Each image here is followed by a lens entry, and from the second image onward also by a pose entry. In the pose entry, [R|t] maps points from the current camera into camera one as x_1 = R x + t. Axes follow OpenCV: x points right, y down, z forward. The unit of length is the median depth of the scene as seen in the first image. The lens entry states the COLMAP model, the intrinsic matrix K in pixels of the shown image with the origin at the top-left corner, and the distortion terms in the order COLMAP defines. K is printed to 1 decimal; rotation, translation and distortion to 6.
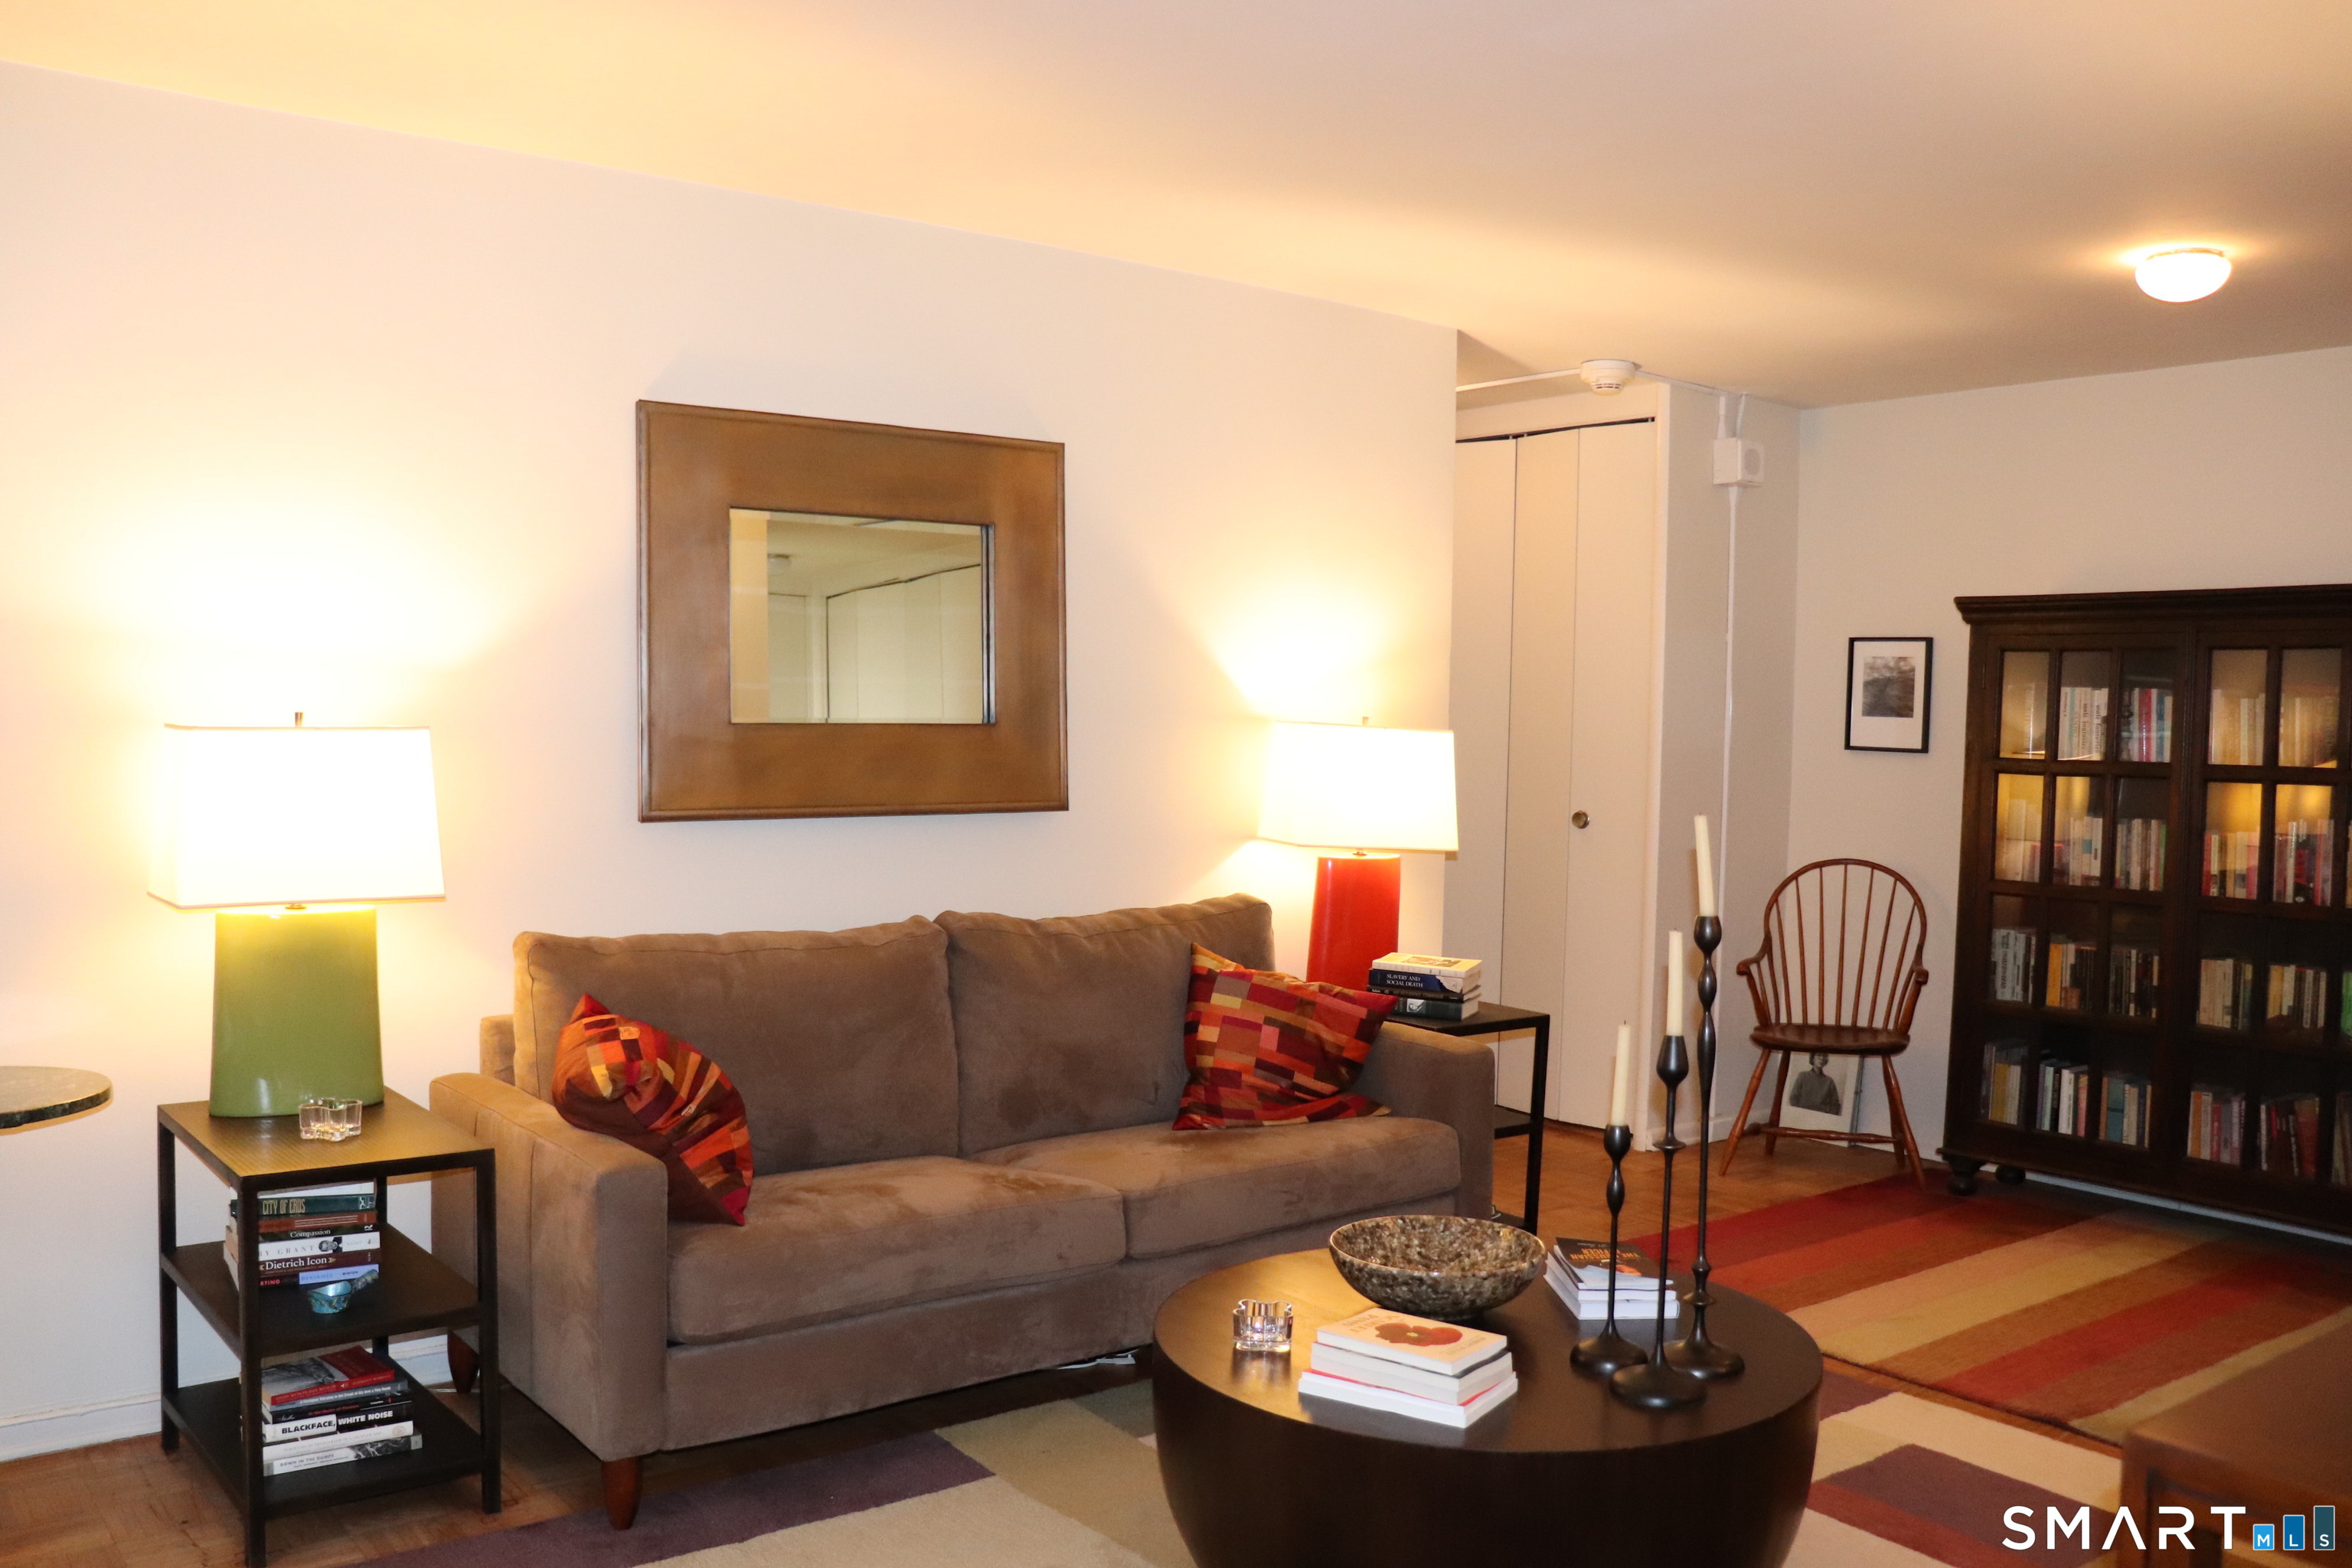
lens RADIAL K [[1942.0, 0, 1150.6], [0, 1942.0, 777.9], [0, 0, 1]] dist [-0.182206, 0.168526]
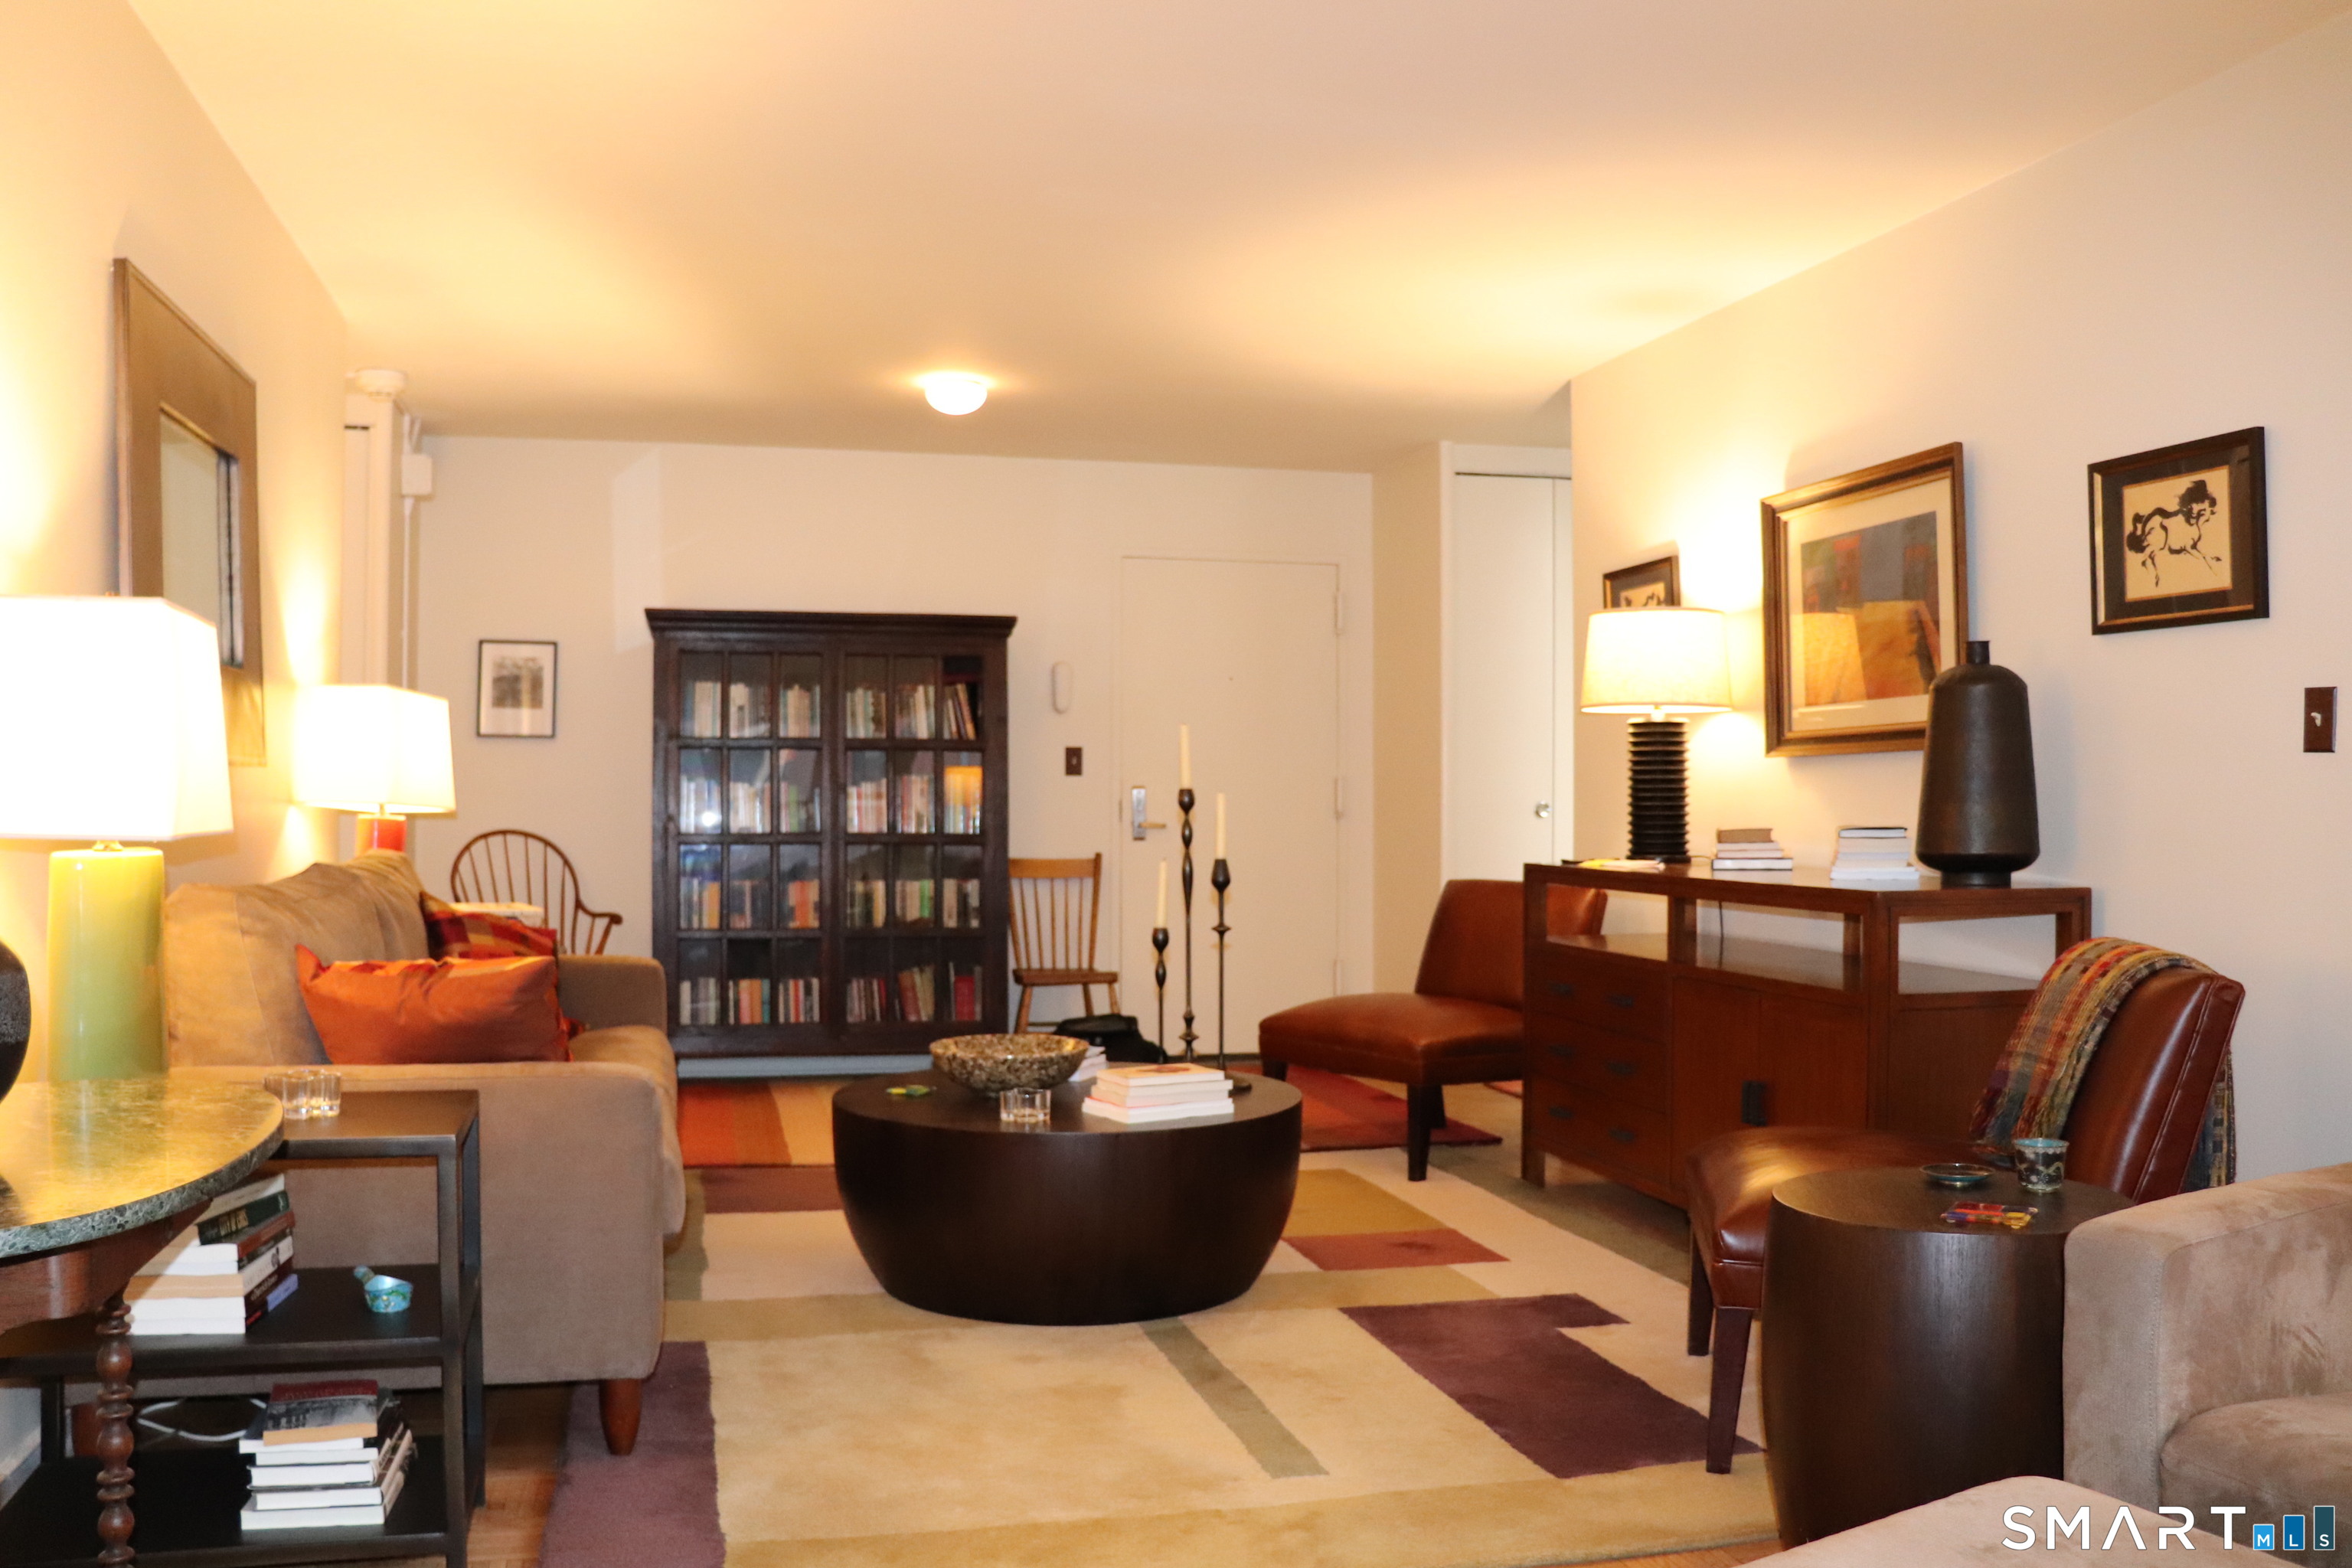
lens RADIAL K [[1942.0, 0, 1150.6], [0, 1942.0, 777.9], [0, 0, 1]] dist [-0.182206, 0.168526]
pose [[0.429427, -0.006105, 0.903081, -0.518047], [0.031810, 0.999459, -0.008369, 0.033707], [-0.902541, 0.032321, 0.429389, 0.151276]]
